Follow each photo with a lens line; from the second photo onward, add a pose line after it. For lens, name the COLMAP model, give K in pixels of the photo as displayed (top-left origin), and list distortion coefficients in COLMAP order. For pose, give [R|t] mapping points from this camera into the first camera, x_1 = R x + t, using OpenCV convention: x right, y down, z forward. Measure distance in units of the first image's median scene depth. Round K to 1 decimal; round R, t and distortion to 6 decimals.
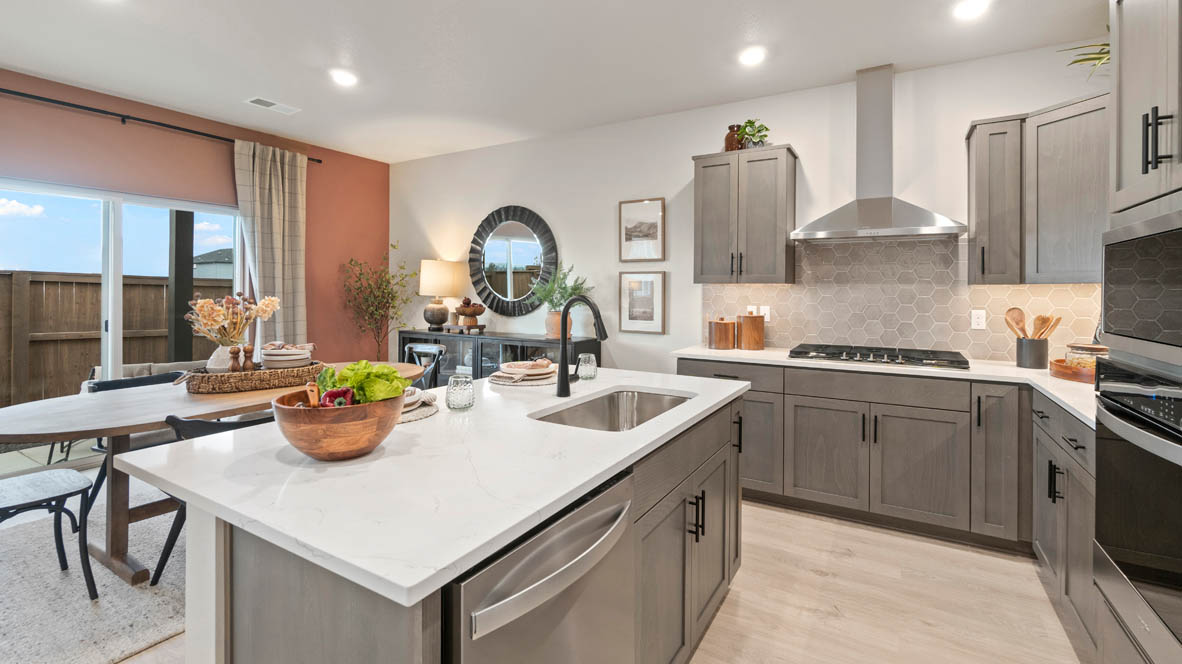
lens RADIAL K [[522.8, 0, 593.7], [0, 522.8, 289.9], [0, 0, 1]] dist [-0.000428, -0.000193]
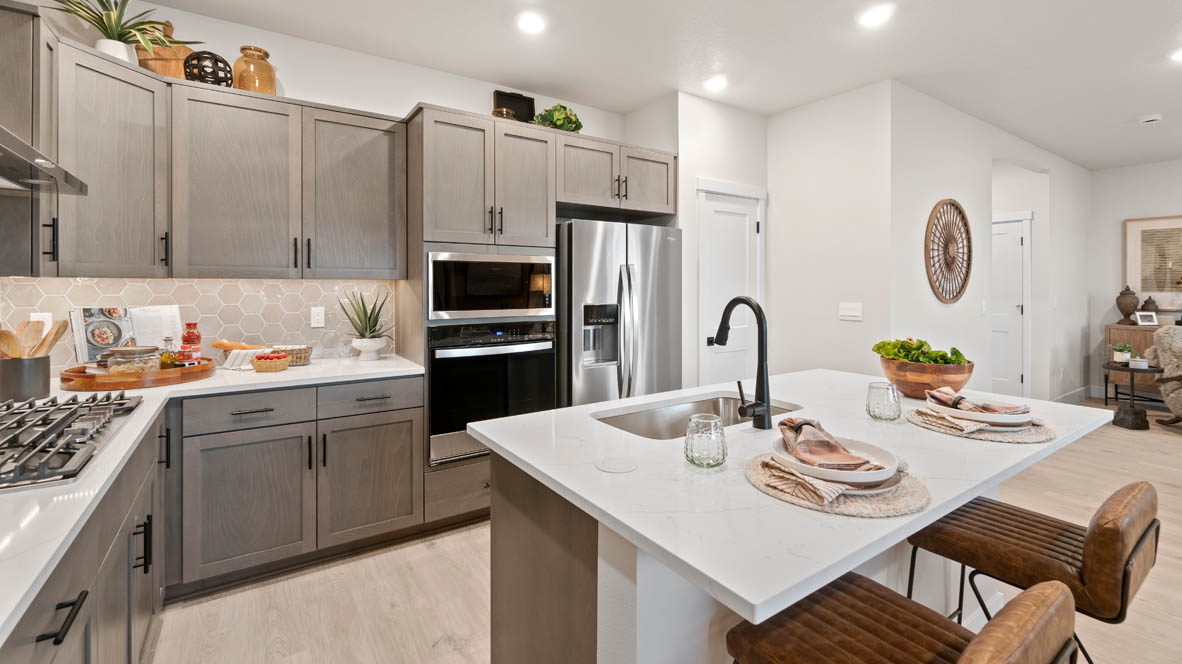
lens RADIAL K [[506.8, 0, 588.3], [0, 506.8, 279.3], [0, 0, 1]] dist [-0.002098, 0.000214]
pose [[-0.903784, -0.001390, 0.427986, -0.071117], [-0.006197, 0.999932, -0.009837, -0.003958], [-0.427944, -0.011543, -0.903732, 0.843934]]
